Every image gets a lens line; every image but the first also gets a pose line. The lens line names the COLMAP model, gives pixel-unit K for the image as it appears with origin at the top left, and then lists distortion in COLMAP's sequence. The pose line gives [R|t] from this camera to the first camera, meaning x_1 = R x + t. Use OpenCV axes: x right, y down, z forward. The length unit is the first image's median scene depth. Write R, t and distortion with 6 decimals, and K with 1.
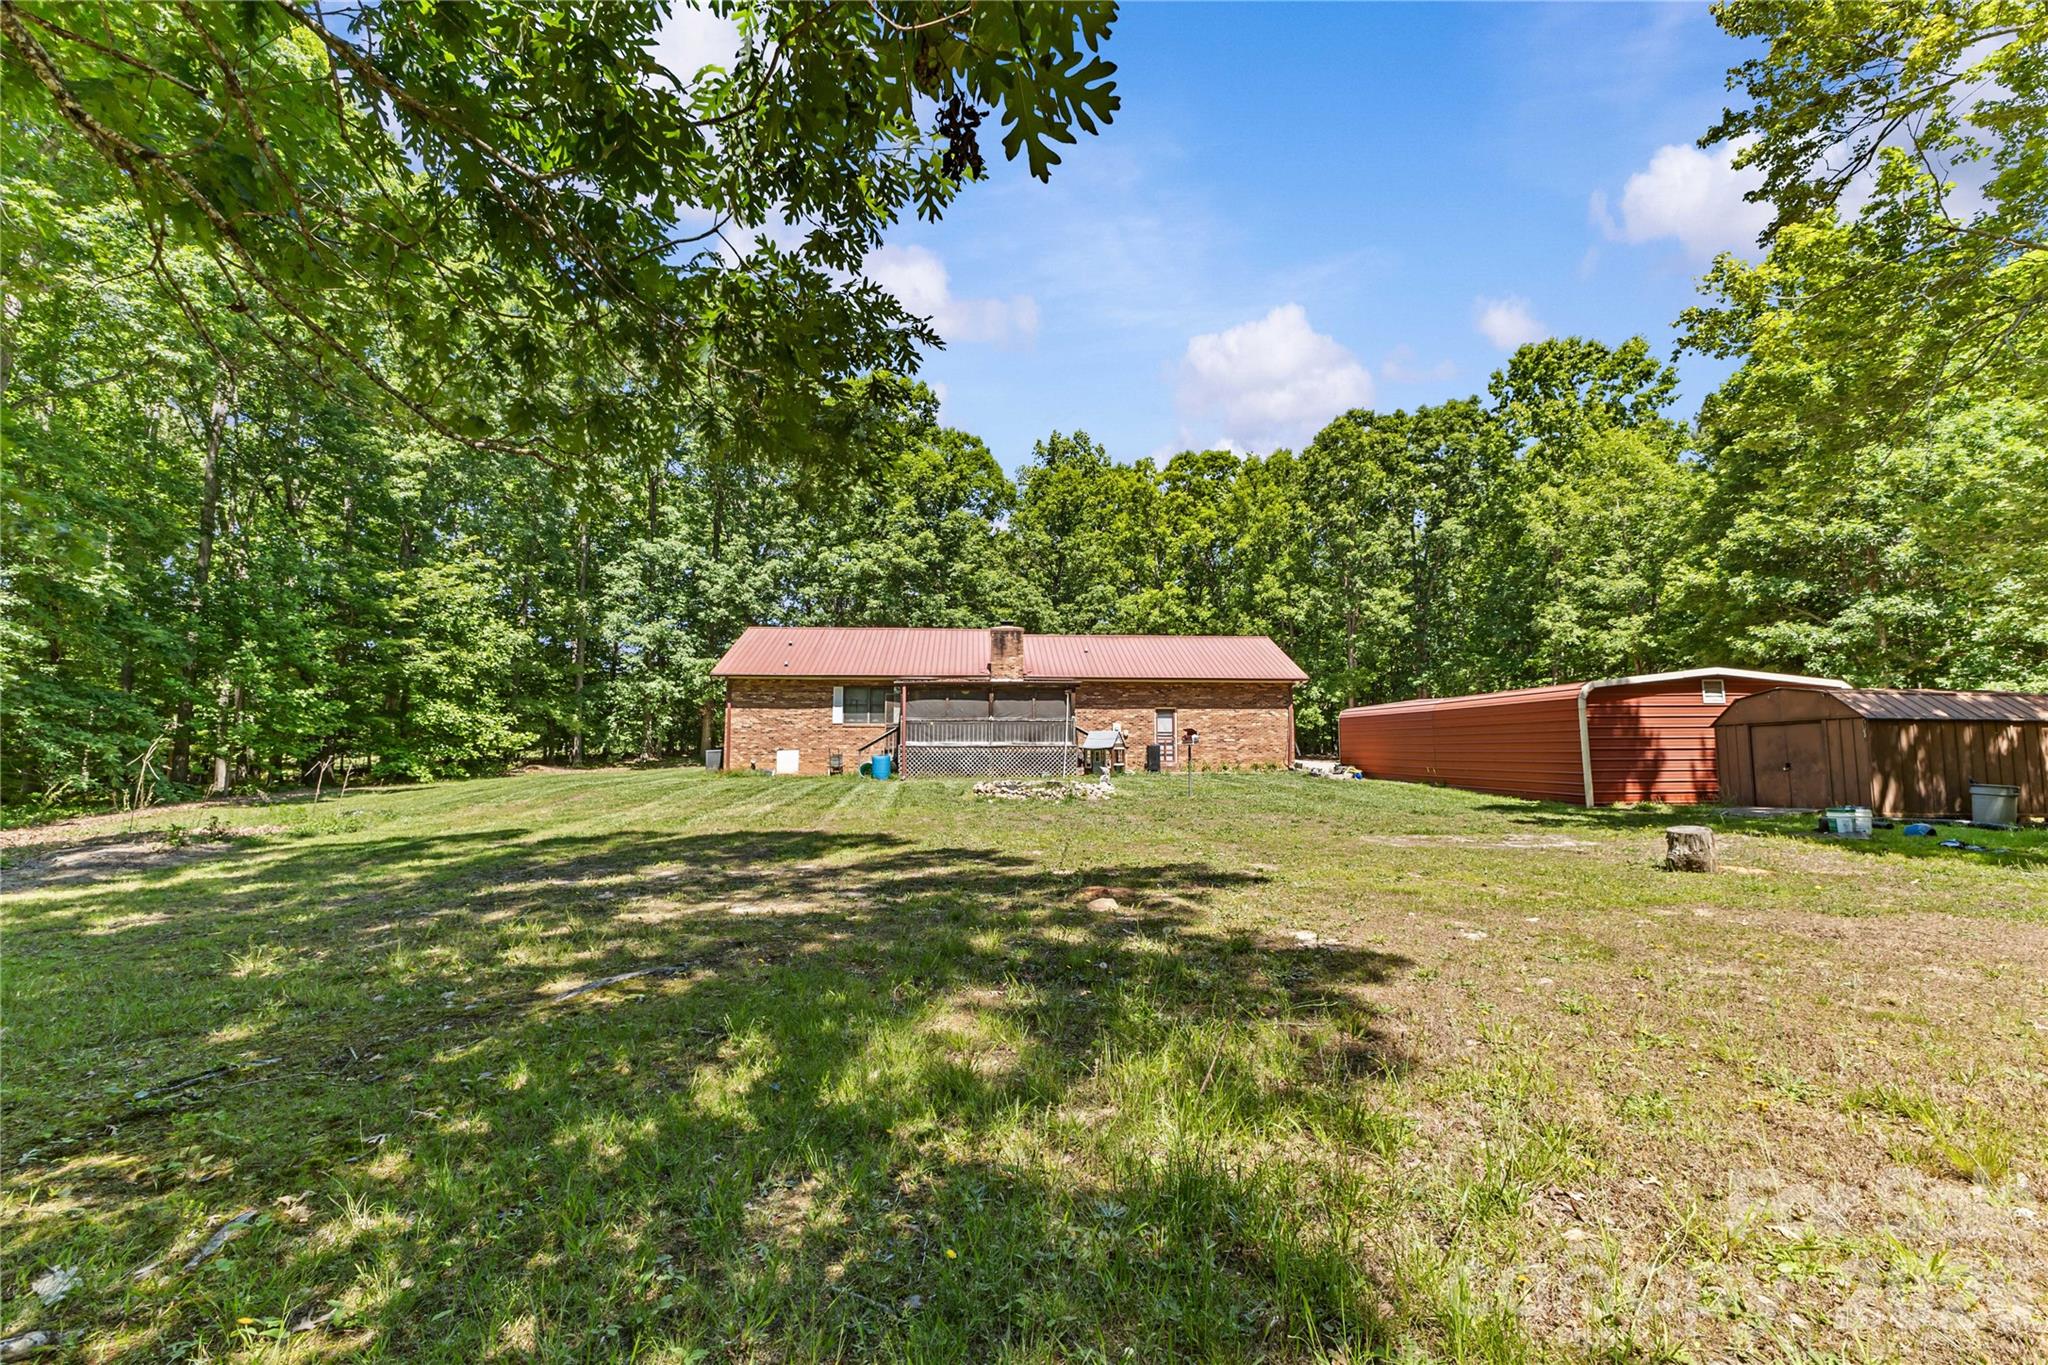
lens RADIAL K [[884.0, 0, 1024.0], [0, 884.0, 682.5], [0, 0, 1]] dist [0.008485, -0.000498]
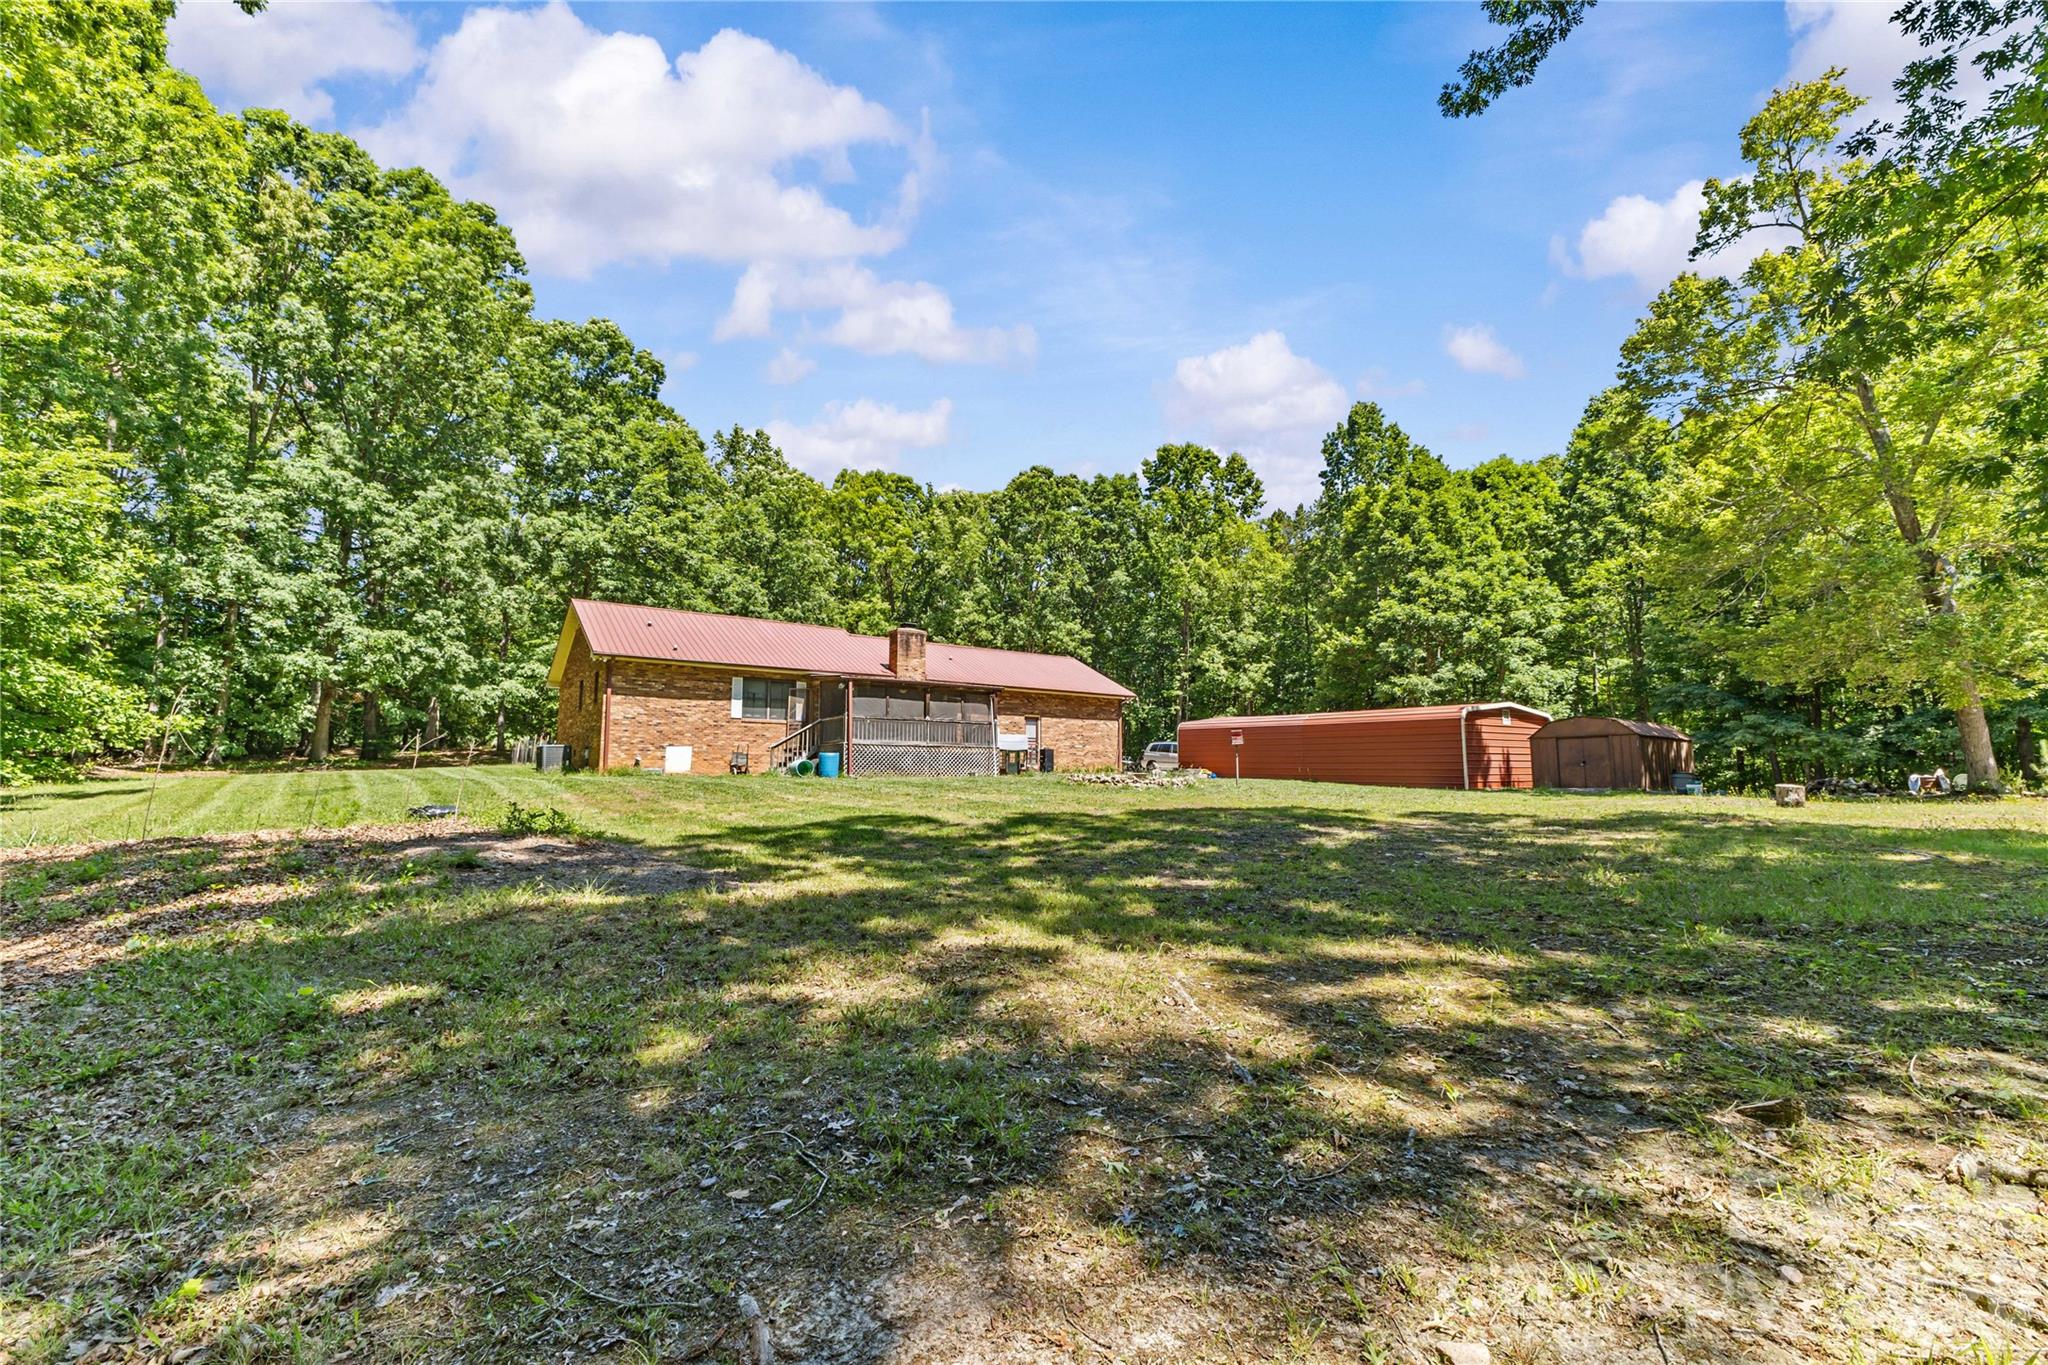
lens RADIAL K [[859.9, 0, 1033.3], [0, 859.9, 687.7], [0, 0, 1]] dist [0.000243, -0.000052]
pose [[0.847925, 0.057111, 0.527031, -0.418139], [-0.050851, 0.998358, -0.026374, 0.022939], [-0.527672, -0.004437, 0.849437, 0.089513]]
